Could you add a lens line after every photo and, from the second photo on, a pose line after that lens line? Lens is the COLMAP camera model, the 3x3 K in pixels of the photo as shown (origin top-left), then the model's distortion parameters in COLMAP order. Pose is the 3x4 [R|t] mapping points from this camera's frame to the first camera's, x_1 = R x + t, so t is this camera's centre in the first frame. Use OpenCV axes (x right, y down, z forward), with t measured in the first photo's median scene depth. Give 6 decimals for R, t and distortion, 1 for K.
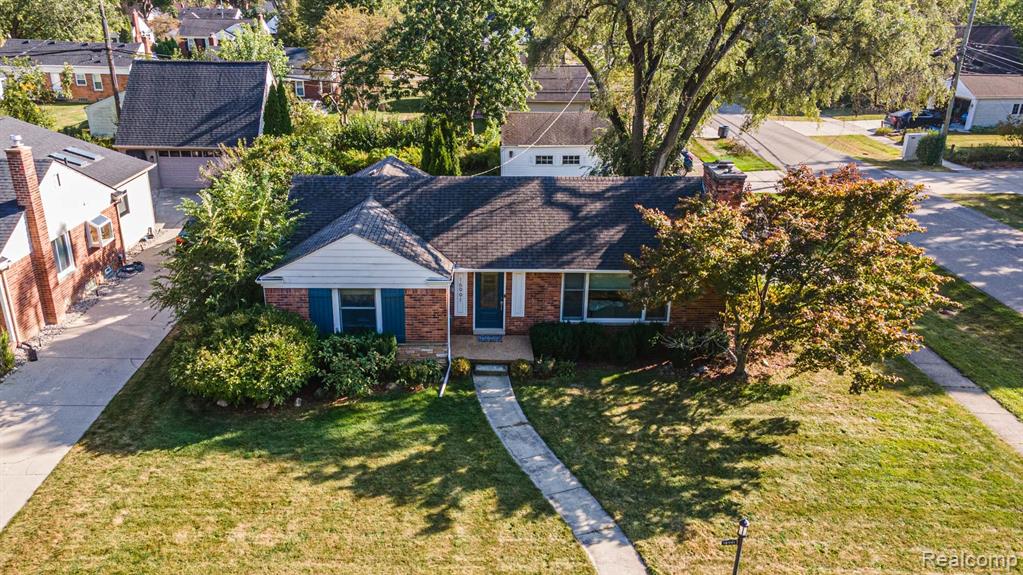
lens RADIAL K [[773.7, 0, 450.1], [0, 773.7, 288.2], [0, 0, 1]] dist [0.047848, 0.009608]
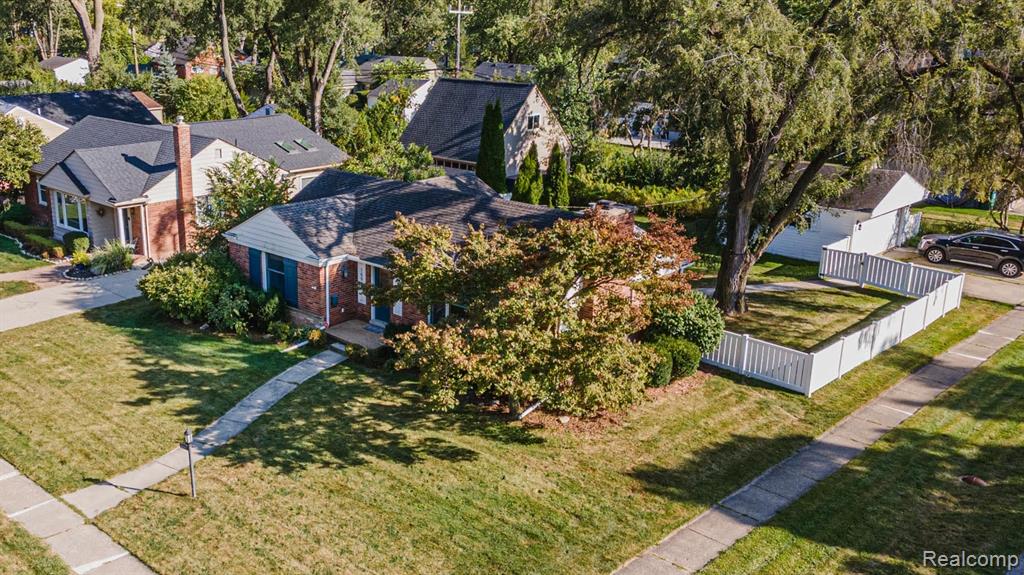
lens RADIAL K [[919.3, 0, 407.8], [0, 919.3, 310.4], [0, 0, 1]] dist [0.013670, 0.018904]
pose [[0.720140, 0.216684, -0.659126, 1.007167], [-0.254448, 0.966273, 0.039654, -0.025293], [0.645488, 0.139157, 0.750986, 0.059391]]
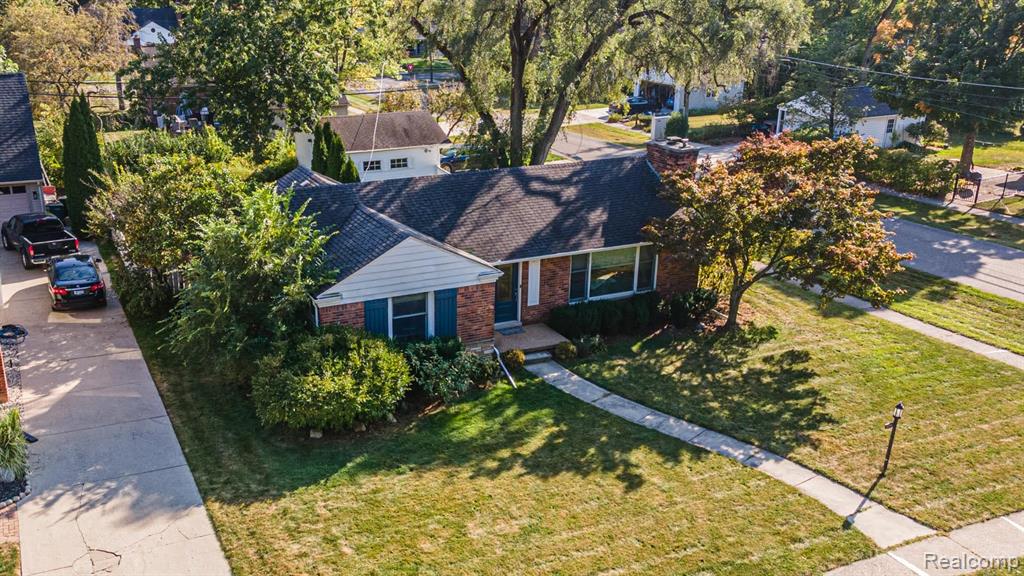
lens RADIAL K [[919.3, 0, 407.8], [0, 919.3, 310.9], [0, 0, 1]] dist [0.013670, 0.018904]
pose [[0.916830, -0.144245, 0.372313, -0.551011], [0.153638, 0.988117, 0.004488, 0.014923], [-0.368536, 0.053087, 0.928096, -0.052699]]
